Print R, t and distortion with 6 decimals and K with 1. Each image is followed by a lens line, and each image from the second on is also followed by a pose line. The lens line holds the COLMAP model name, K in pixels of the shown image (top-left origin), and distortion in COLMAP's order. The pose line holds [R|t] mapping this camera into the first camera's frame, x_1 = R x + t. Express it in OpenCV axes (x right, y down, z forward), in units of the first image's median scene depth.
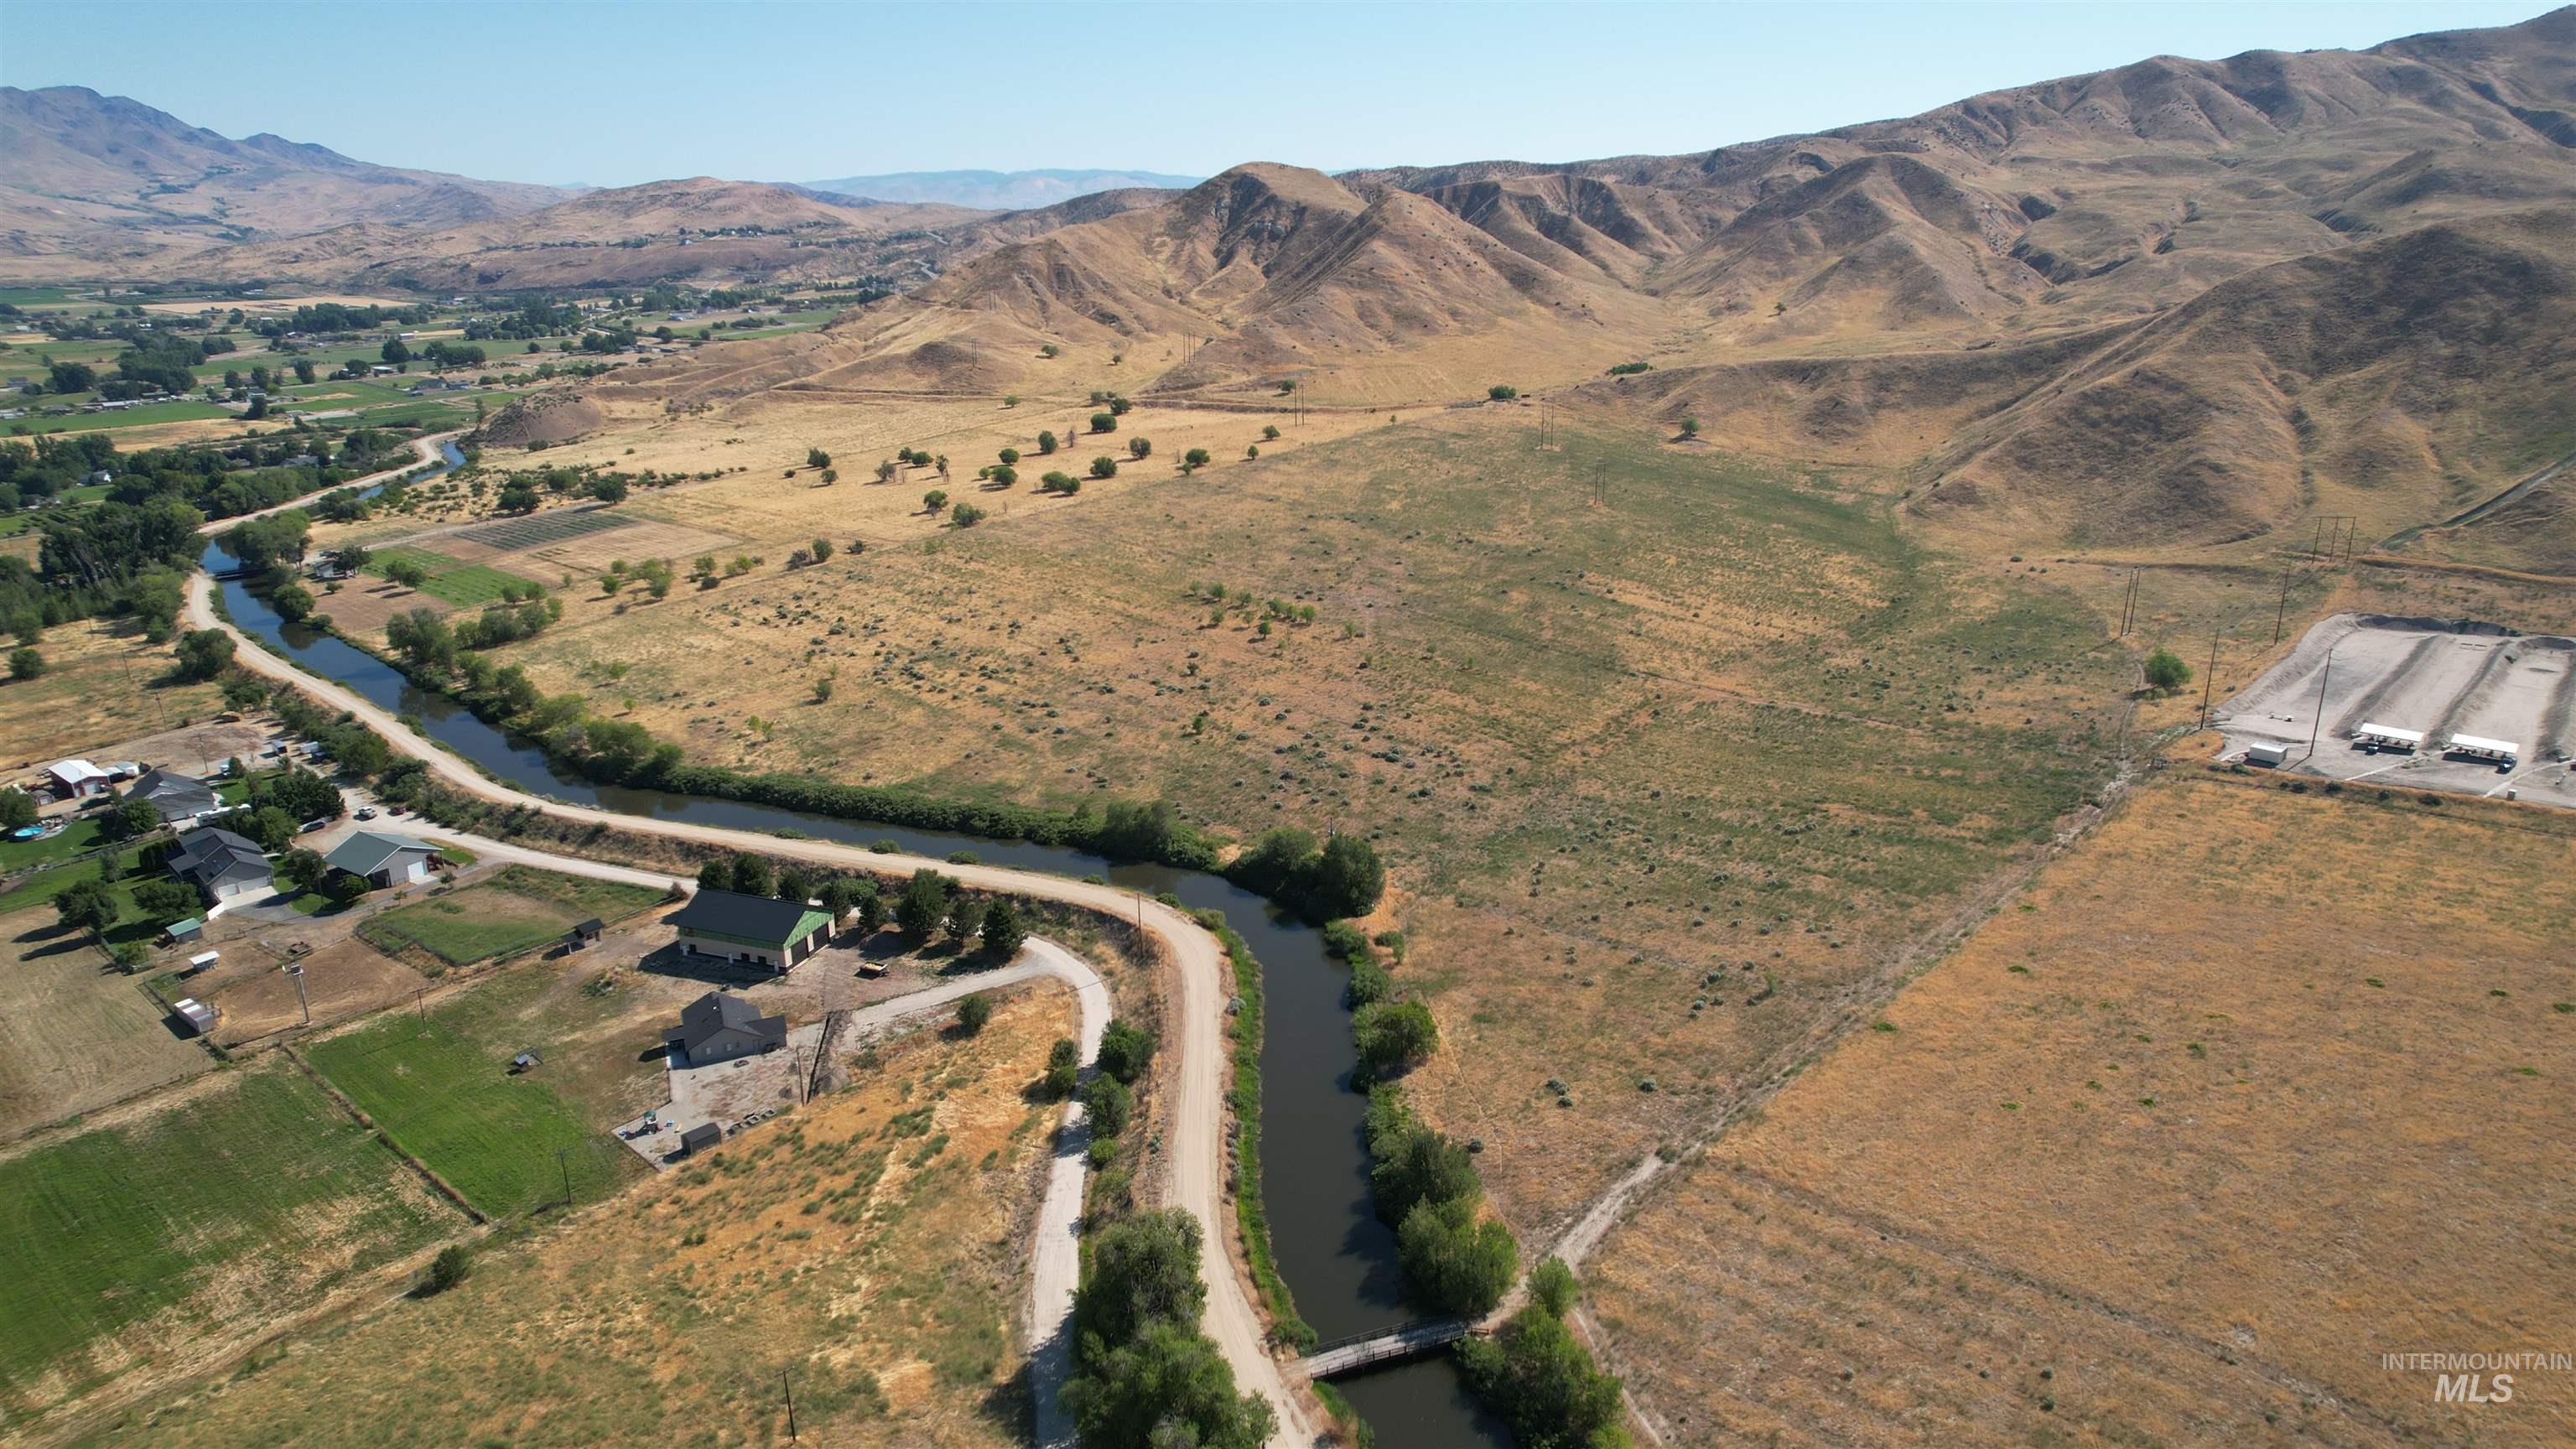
lens RADIAL K [[1636.1, 0, 1287.7], [0, 1636.1, 720.9], [0, 0, 1]] dist [-0.077026, 0.066969]
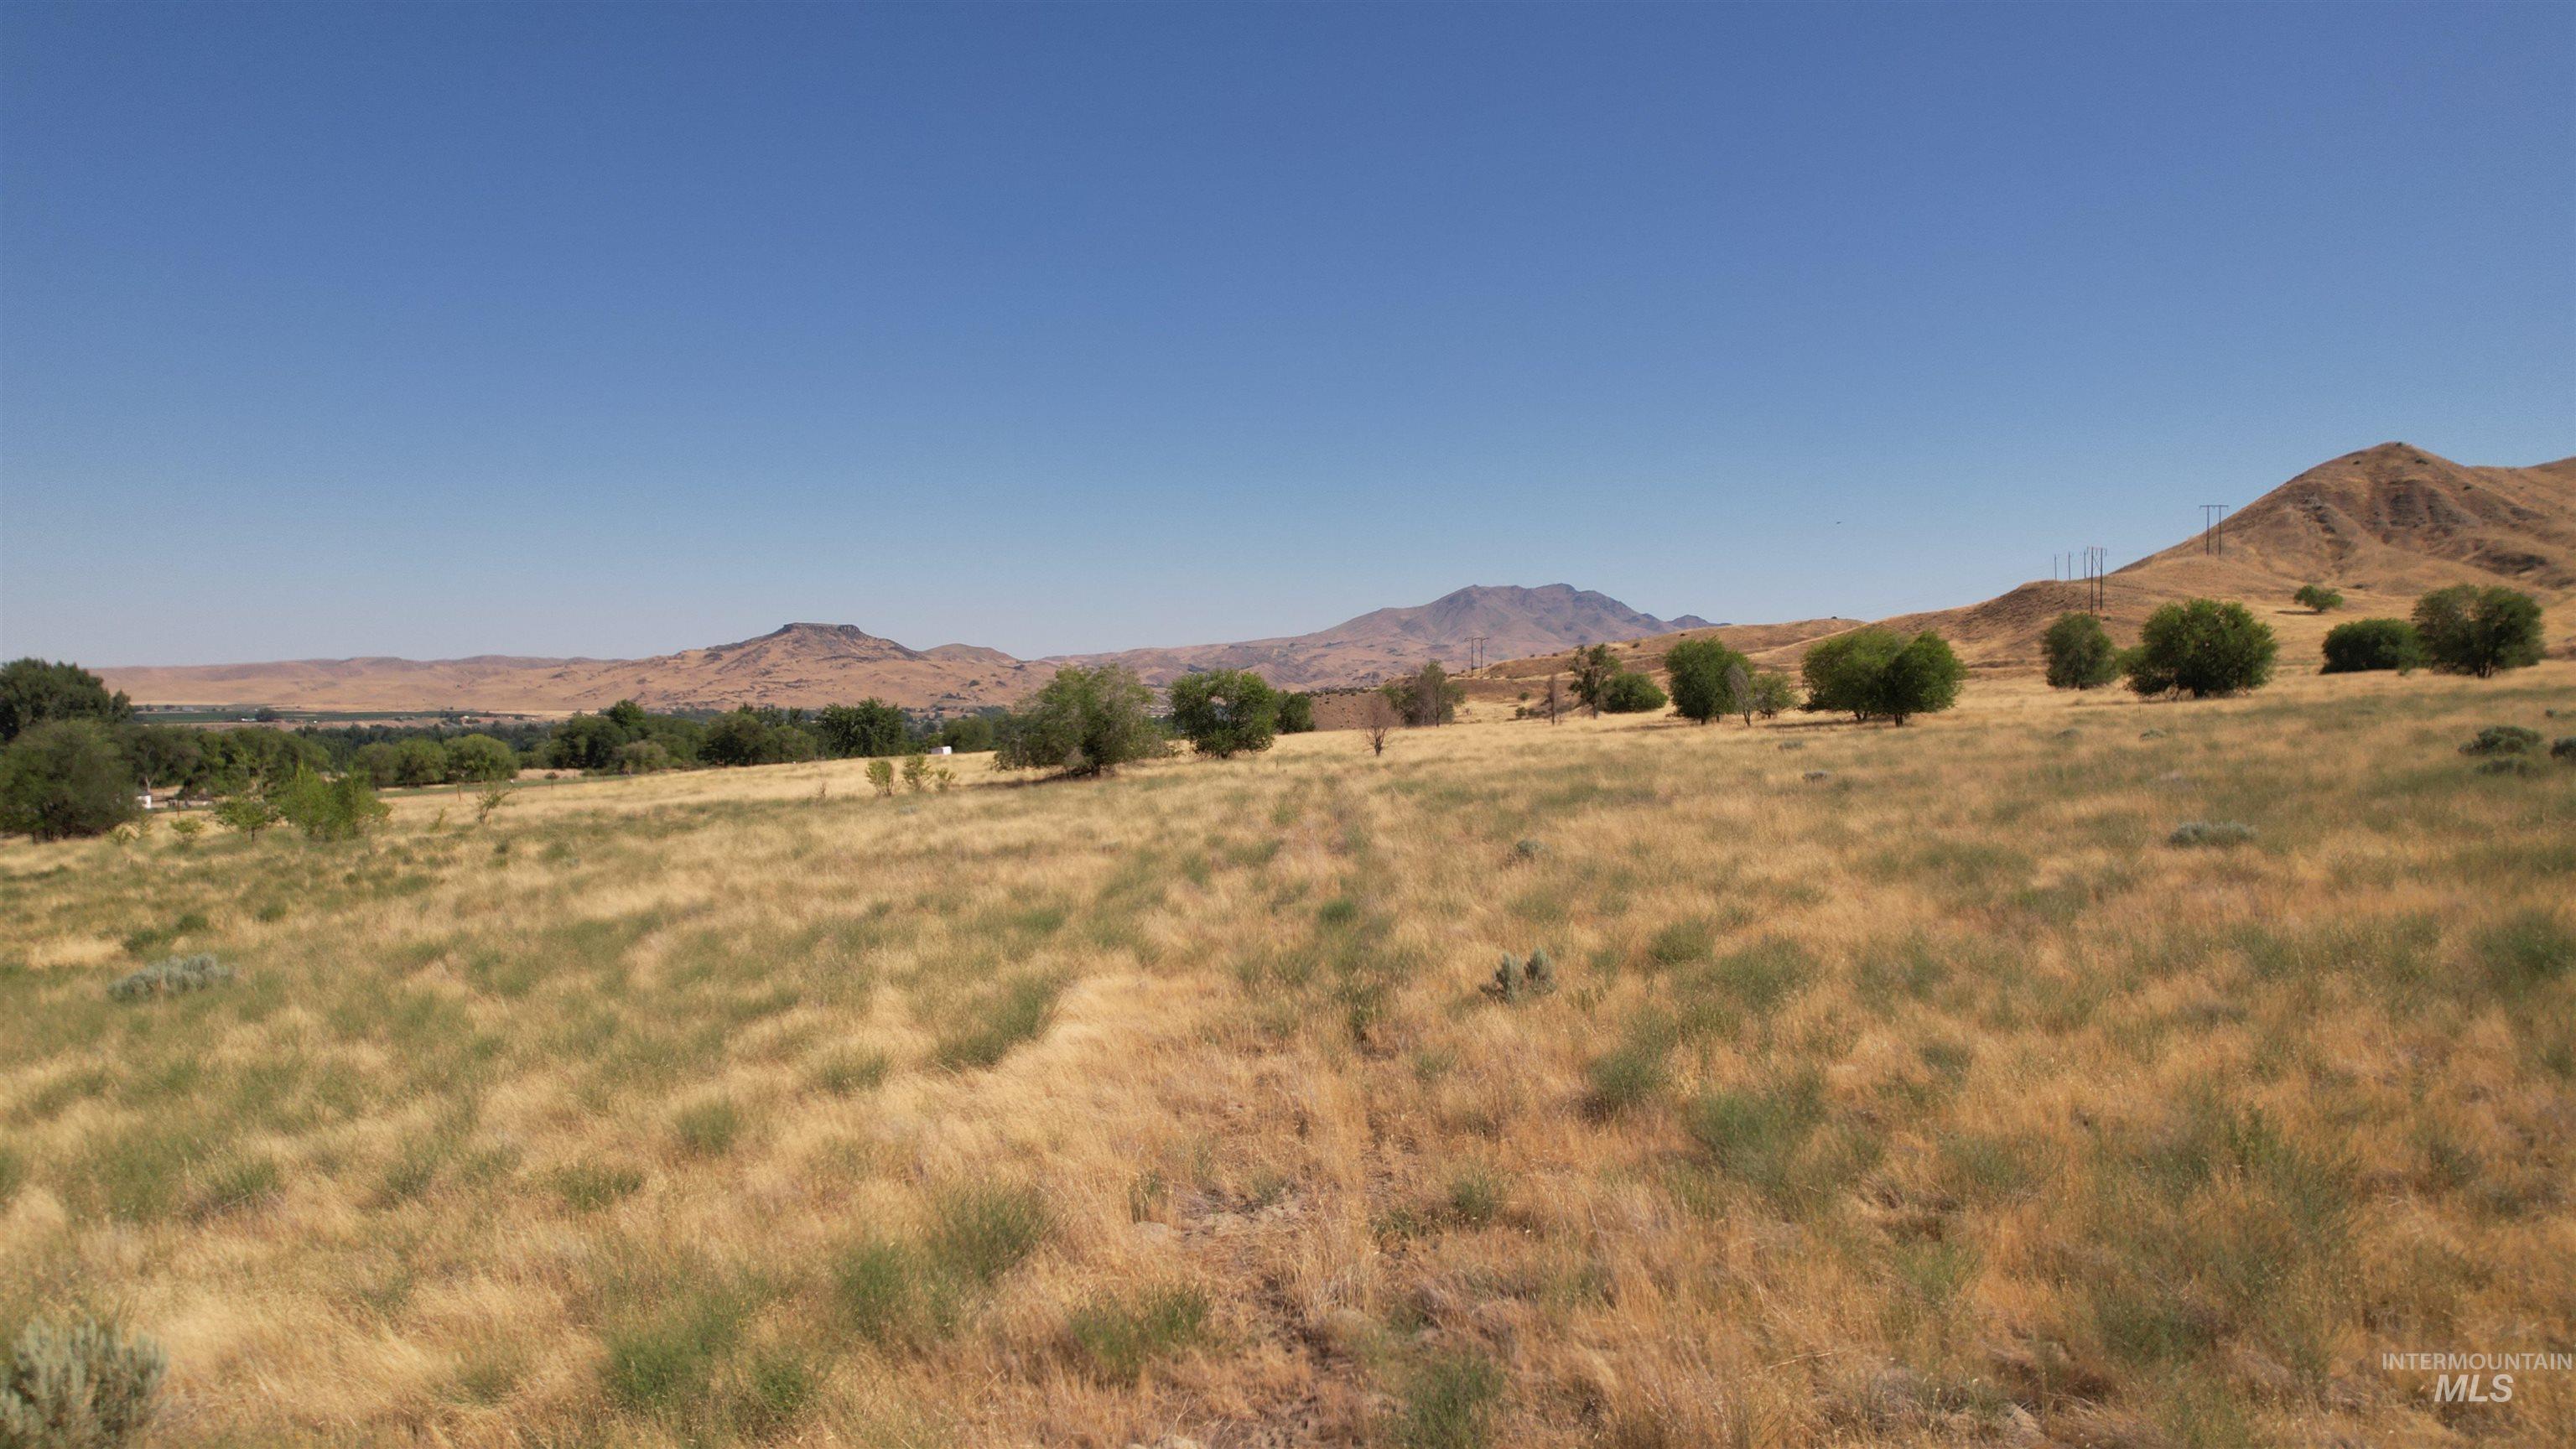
lens RADIAL K [[1636.1, 0, 1293.7], [0, 1636.1, 730.3], [0, 0, 1]] dist [-0.077026, 0.066969]
pose [[0.699532, 0.016026, -0.714422, -0.016954], [-0.216140, 0.957667, -0.190153, -0.028510], [0.681131, 0.287433, 0.673382, 0.256059]]
